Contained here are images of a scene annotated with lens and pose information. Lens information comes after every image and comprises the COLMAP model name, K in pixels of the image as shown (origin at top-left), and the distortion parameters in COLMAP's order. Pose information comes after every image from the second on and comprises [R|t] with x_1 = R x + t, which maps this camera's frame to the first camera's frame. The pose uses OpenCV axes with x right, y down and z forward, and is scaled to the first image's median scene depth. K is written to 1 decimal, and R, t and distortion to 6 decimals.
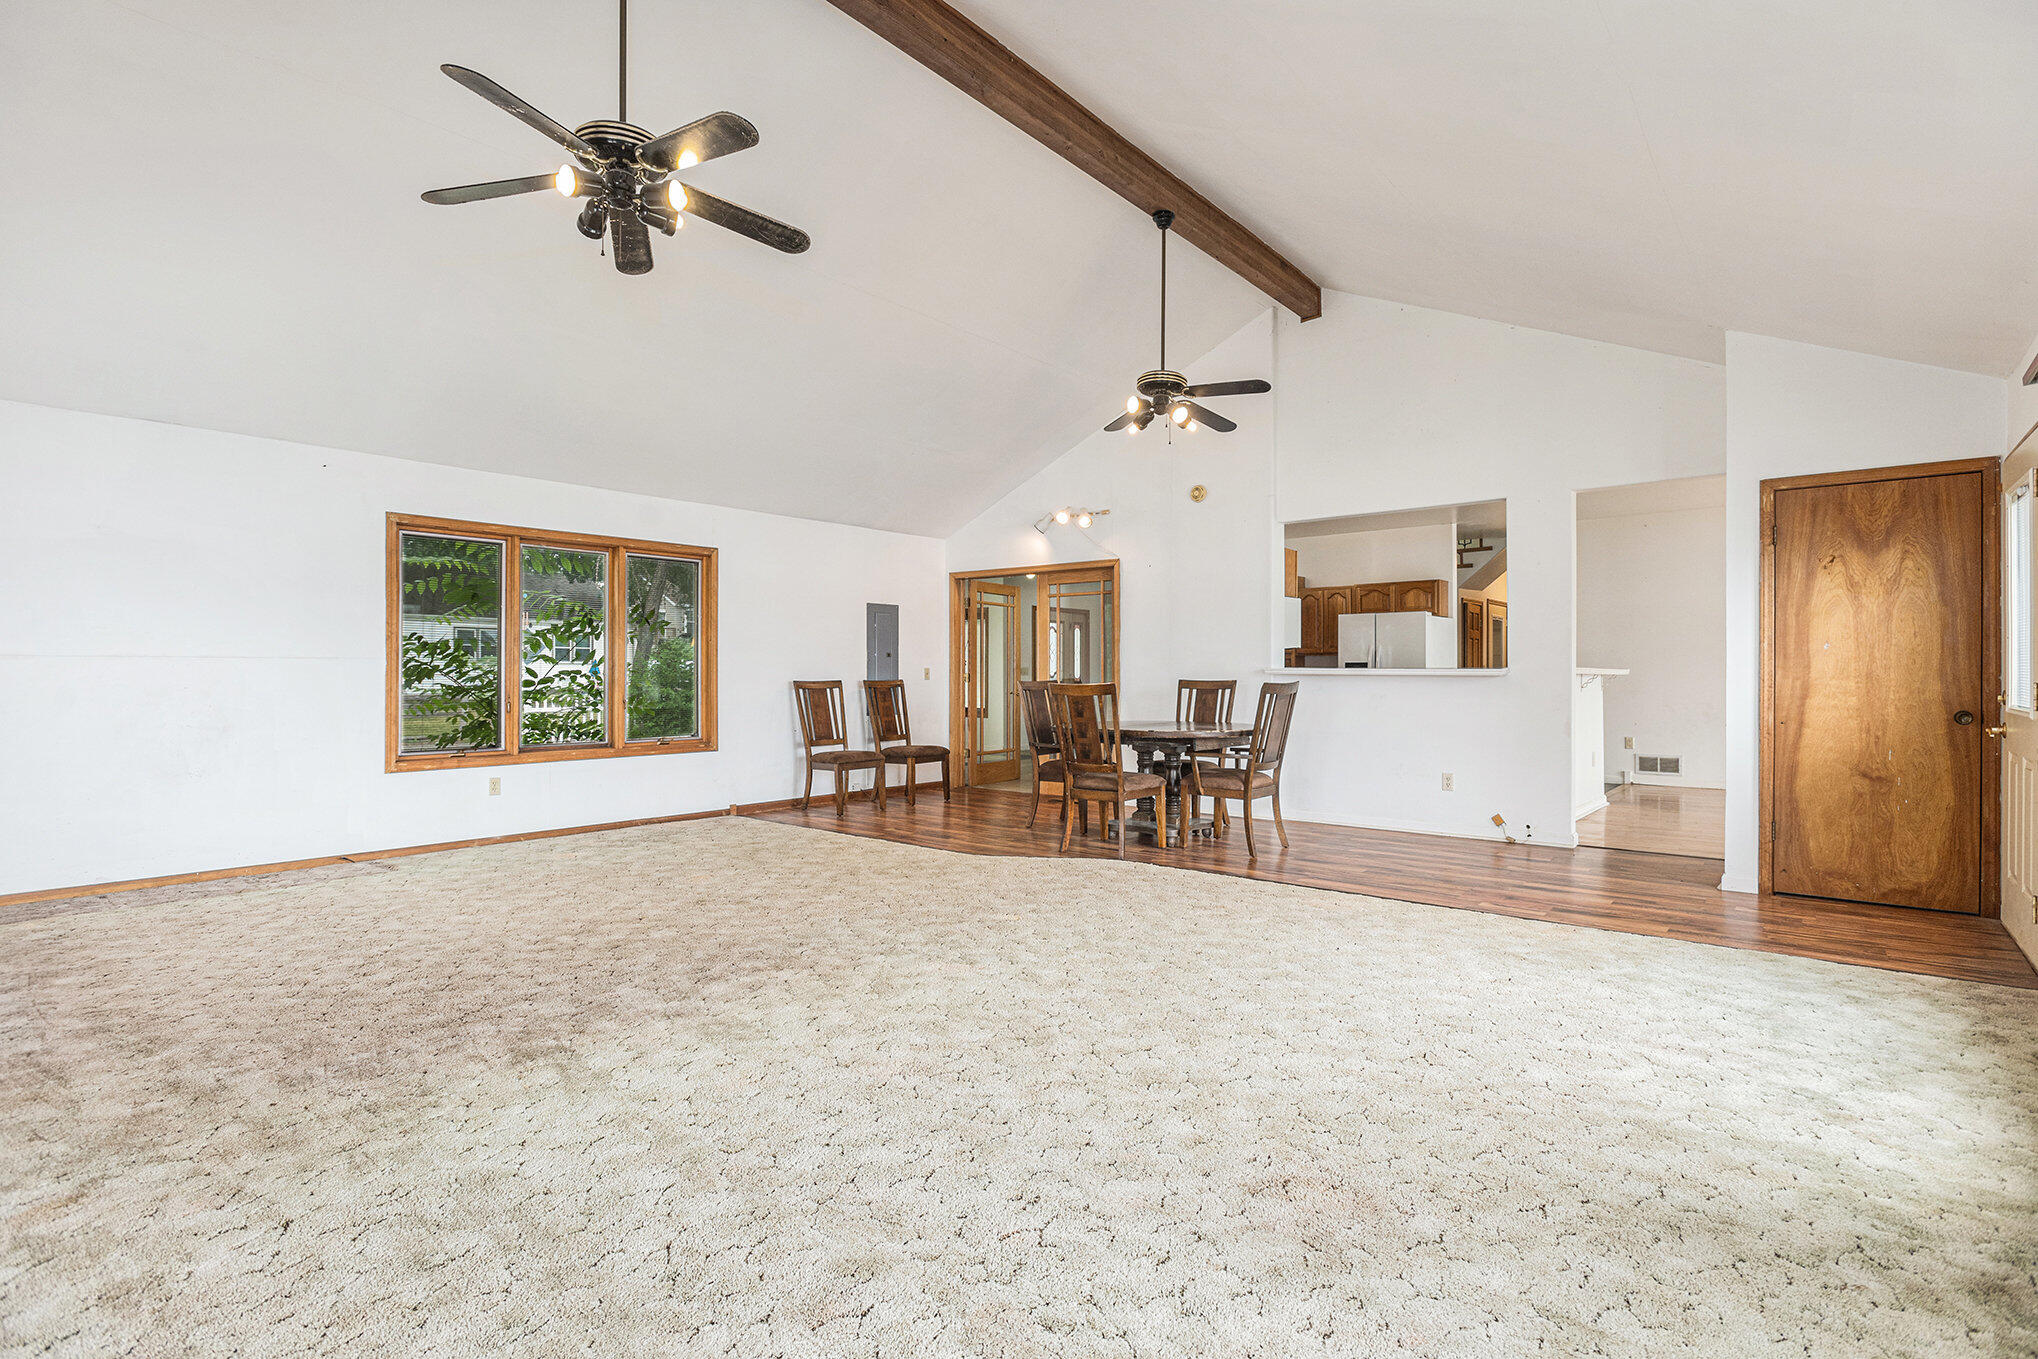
lens RADIAL K [[968.9, 0, 1015.6], [0, 968.9, 663.0], [0, 0, 1]] dist [-0.002328, -0.000872]
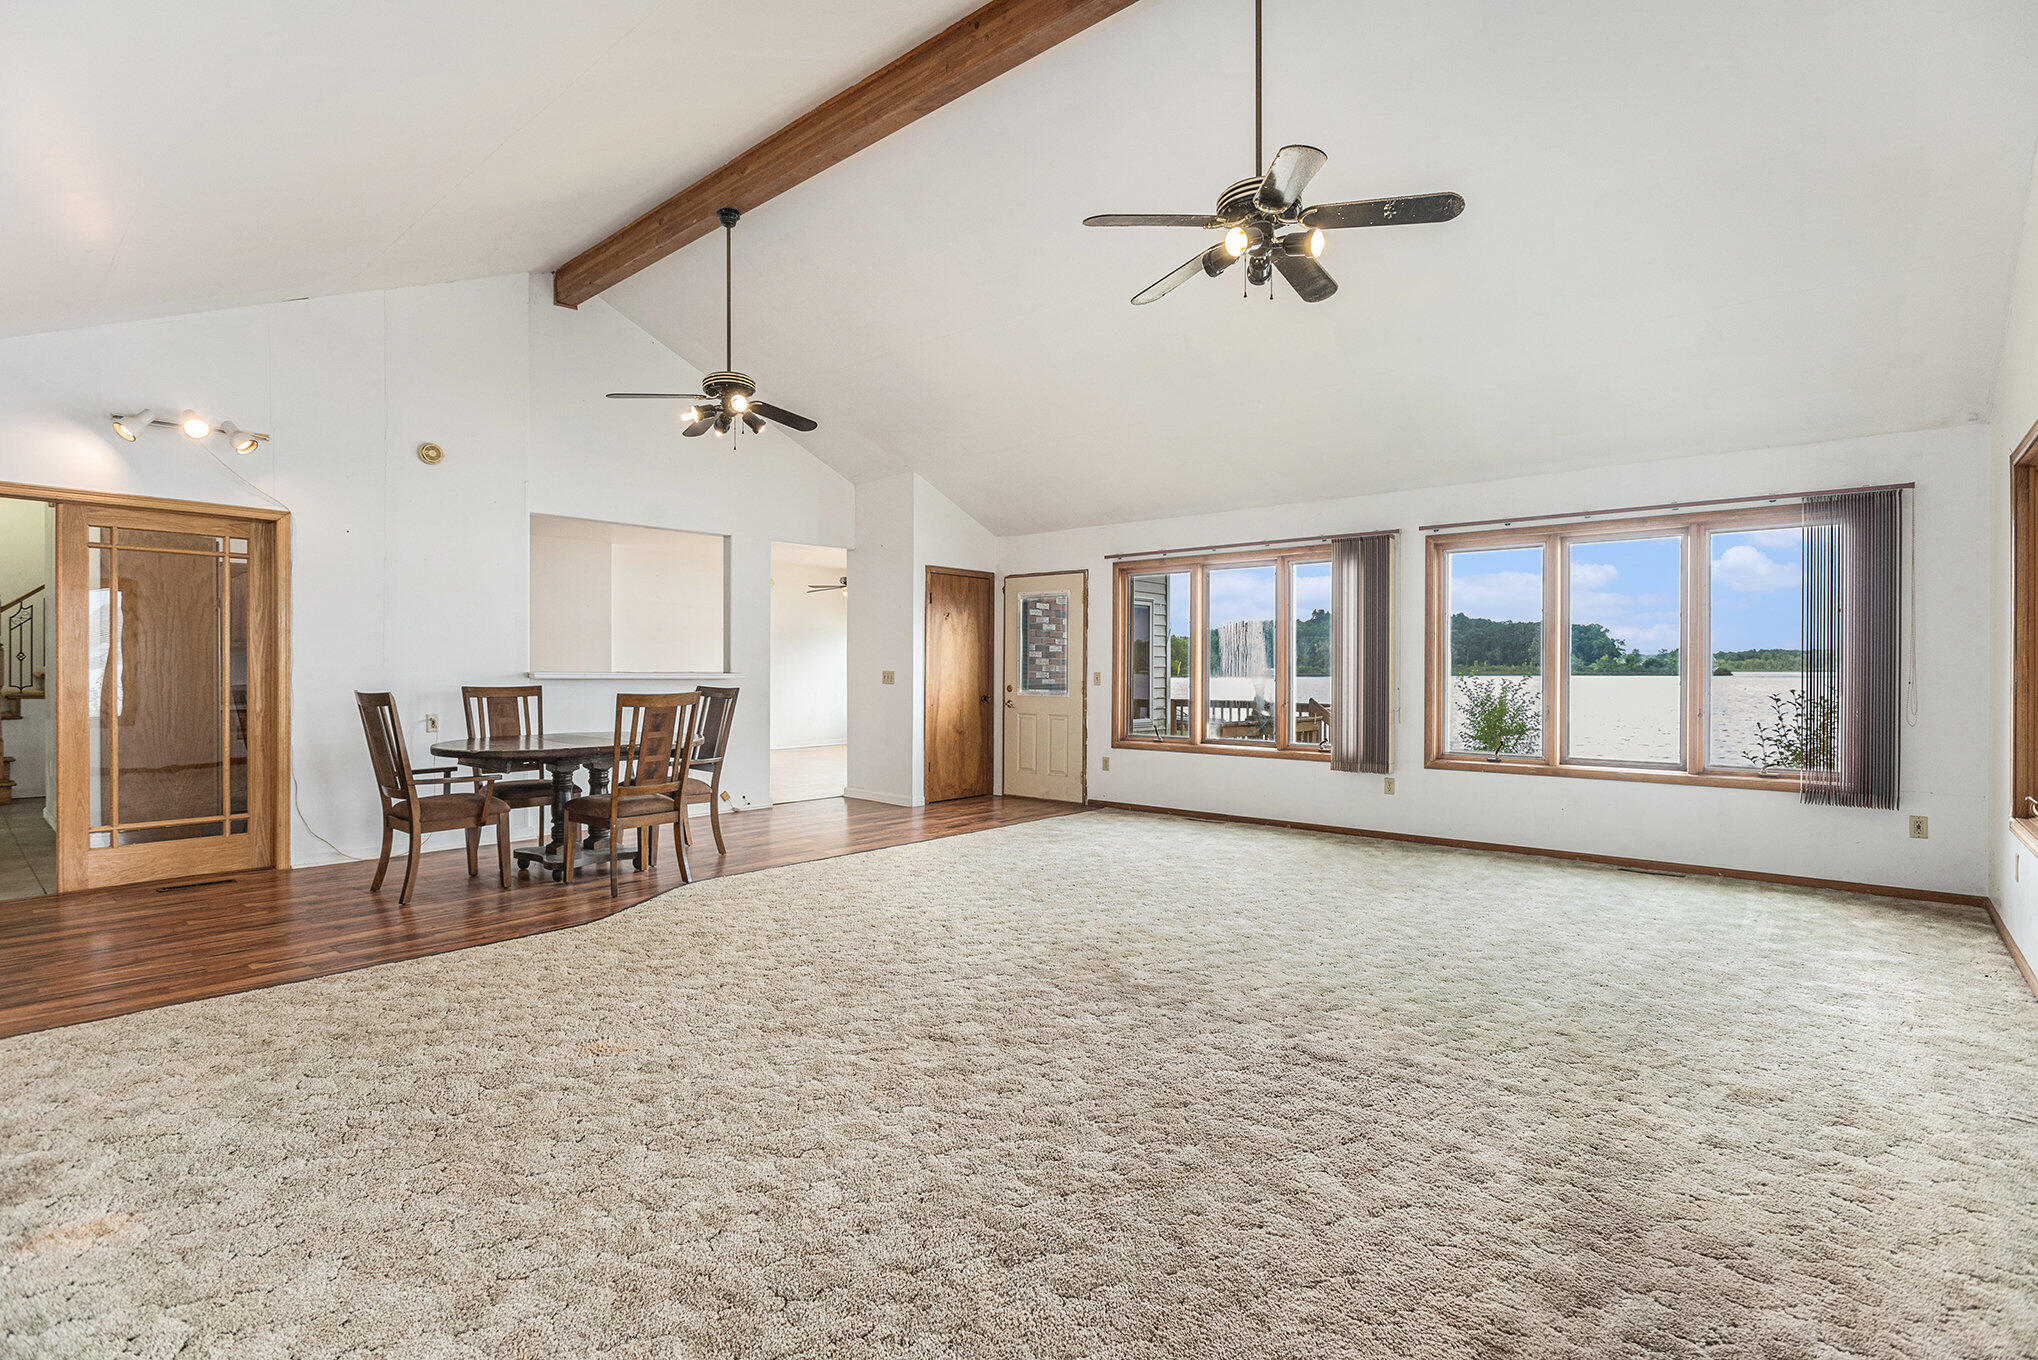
lens RADIAL K [[968.9, 0, 1025.6], [0, 968.9, 672.5], [0, 0, 1]] dist [-0.002328, -0.000872]
pose [[0.031067, -0.004140, 0.999509, -0.886702], [-0.016804, 0.999848, 0.004664, -0.009061], [-0.999376, -0.016940, 0.030993, 0.718365]]
